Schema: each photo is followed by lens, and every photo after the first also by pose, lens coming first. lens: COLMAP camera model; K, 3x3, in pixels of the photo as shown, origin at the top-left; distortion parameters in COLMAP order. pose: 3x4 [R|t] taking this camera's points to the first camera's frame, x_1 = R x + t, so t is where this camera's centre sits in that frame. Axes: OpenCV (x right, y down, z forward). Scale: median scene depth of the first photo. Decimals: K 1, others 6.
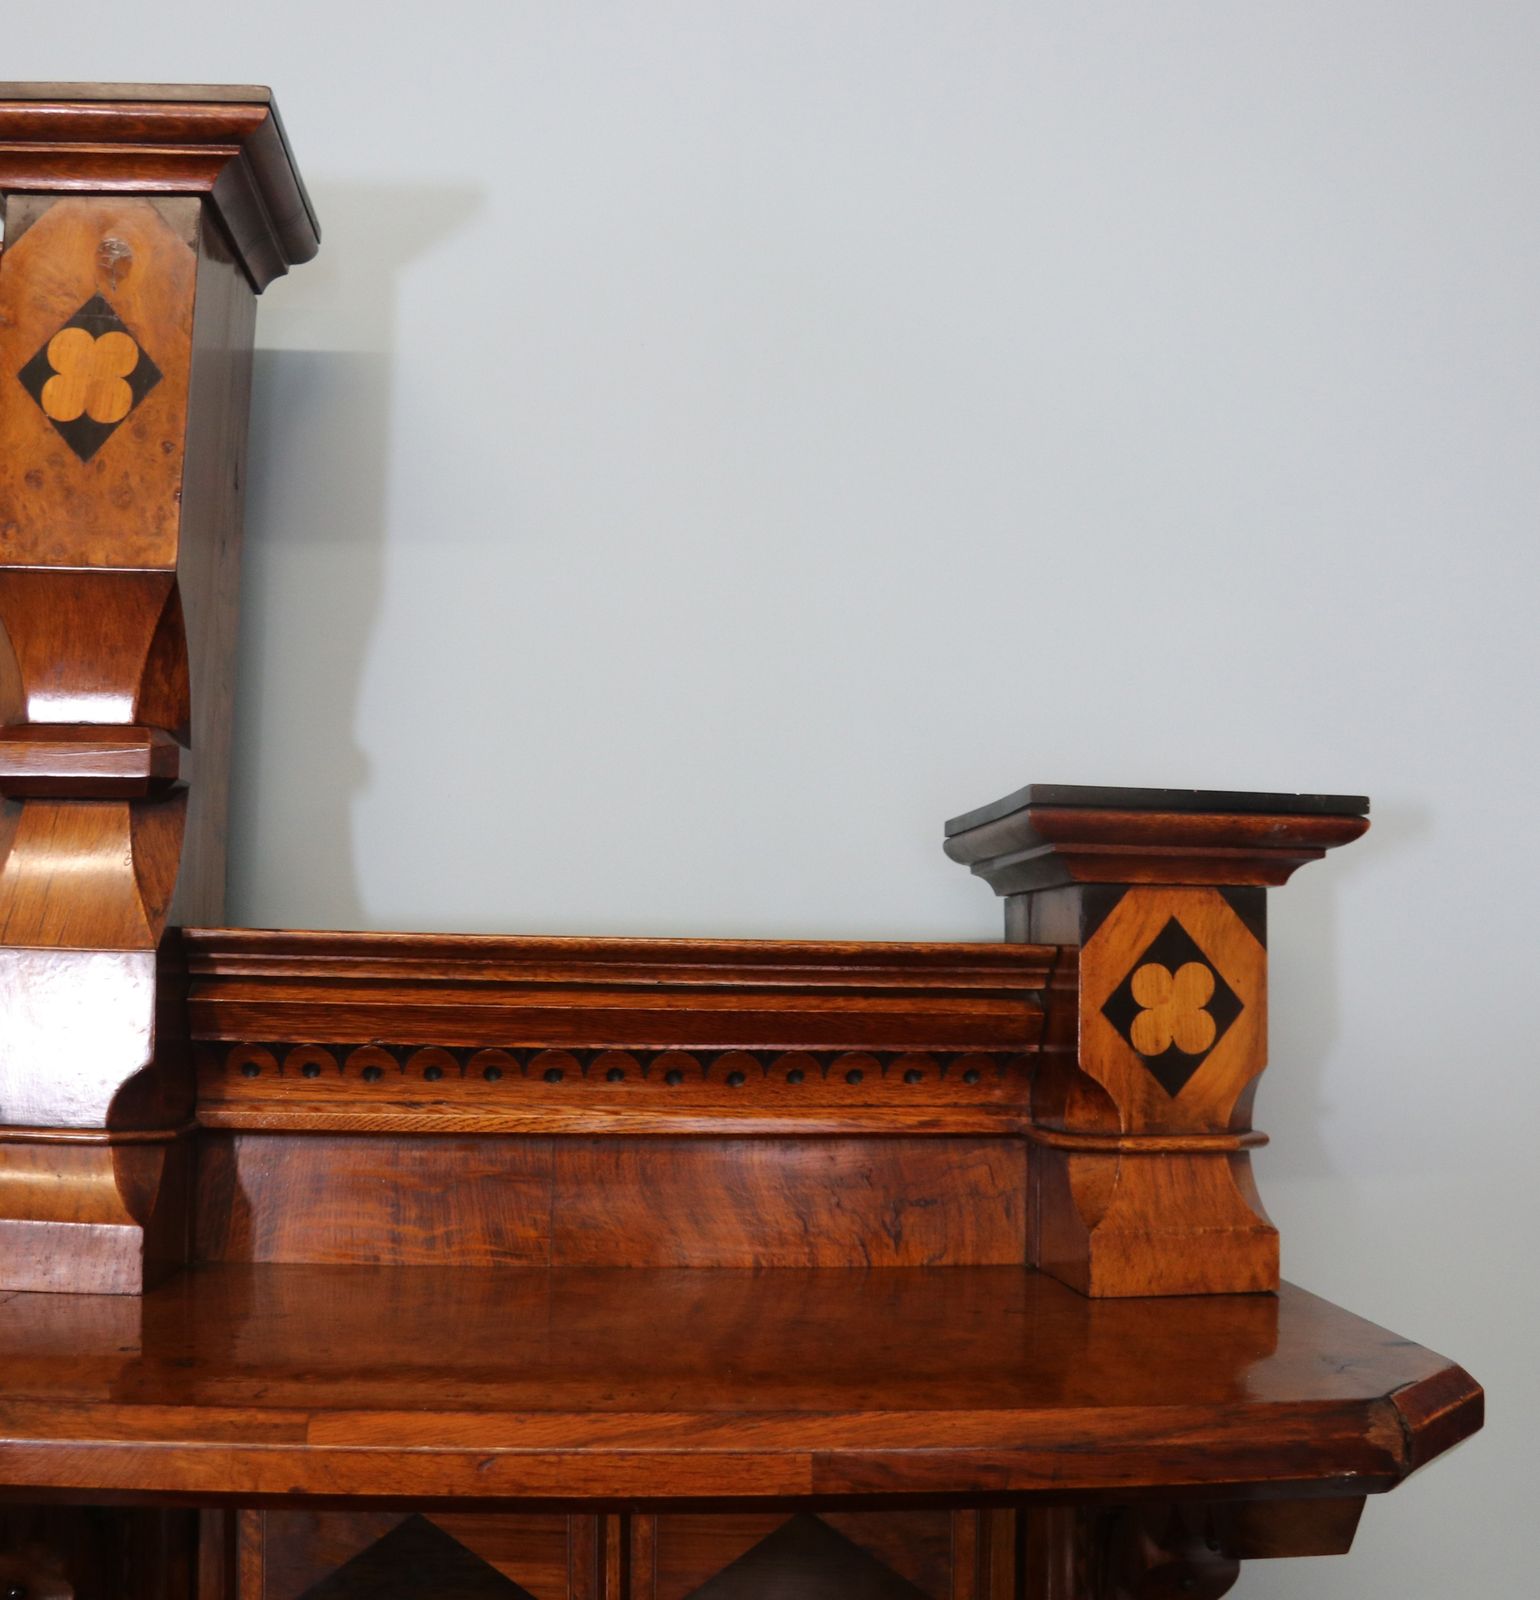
lens RADIAL K [[1772.4, 0, 770.0], [0, 1772.4, 800.0], [0, 0, 1]] dist [-0.162202, 0.007094]
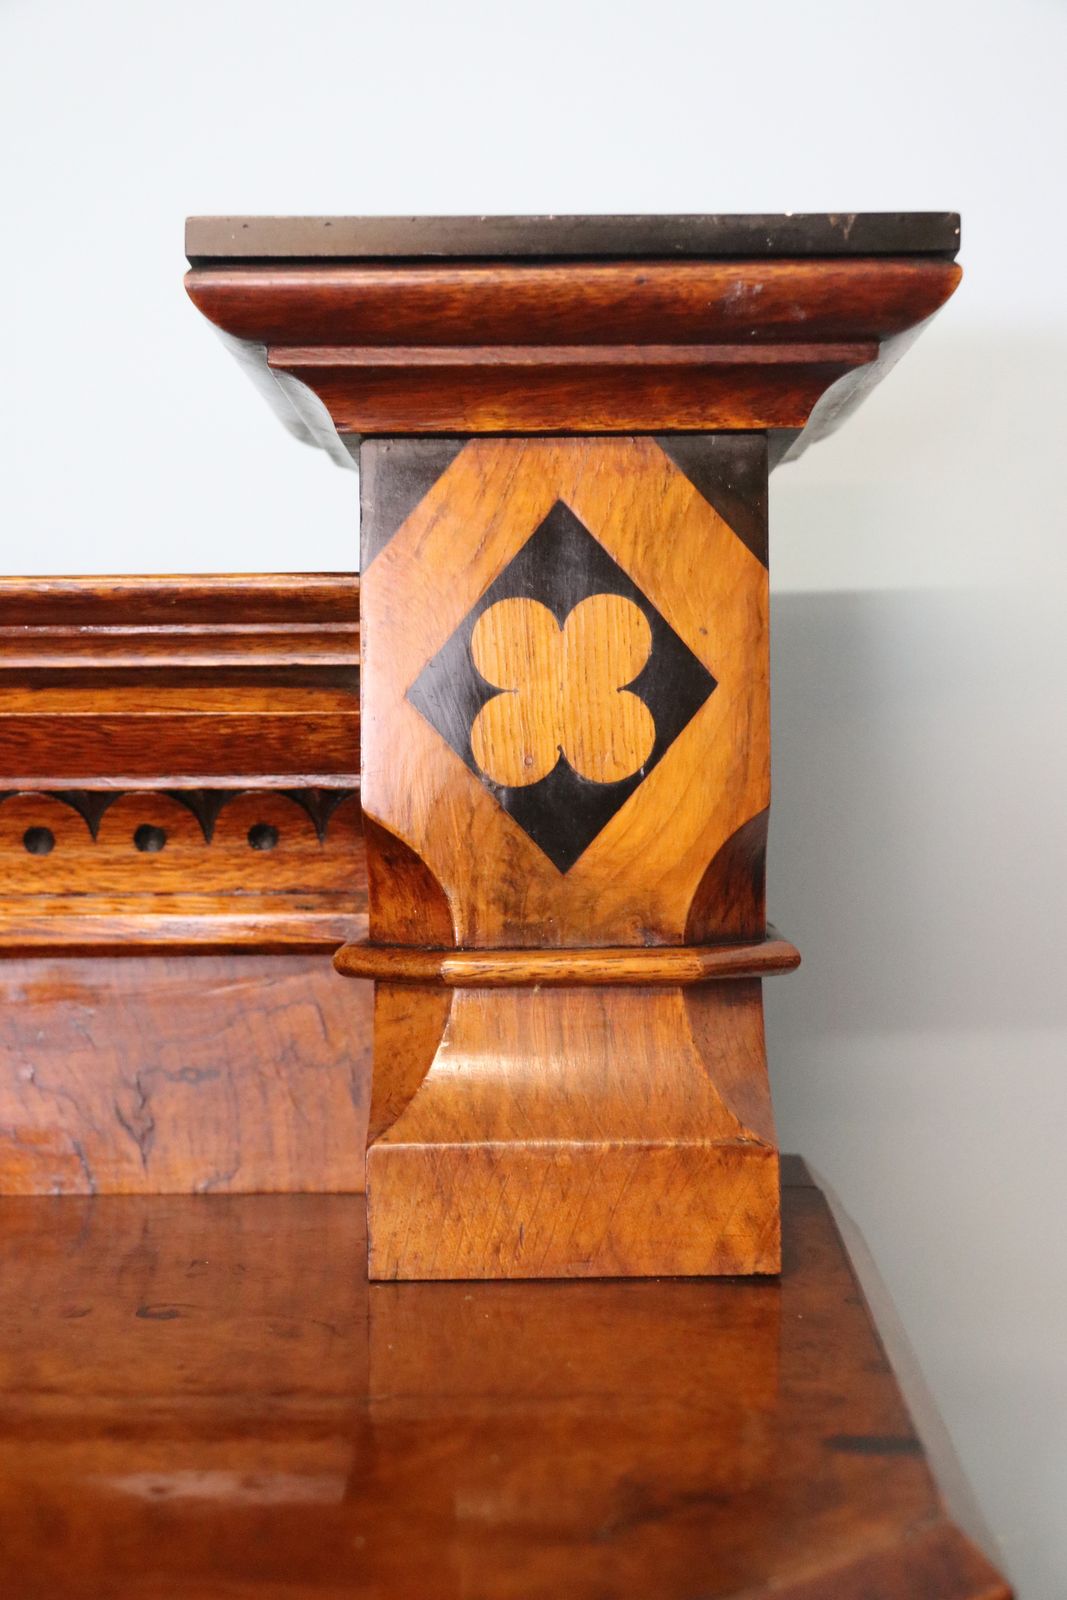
lens RADIAL K [[2193.6, 0, 533.9], [0, 2193.6, 798.2], [0, 0, 1]] dist [0.022018, 0.030350]
pose [[0.990966, -0.021464, -0.132385, 0.301326], [0.037312, 0.992263, 0.118416, 0.076094], [0.128819, -0.122286, 0.984099, 0.394723]]
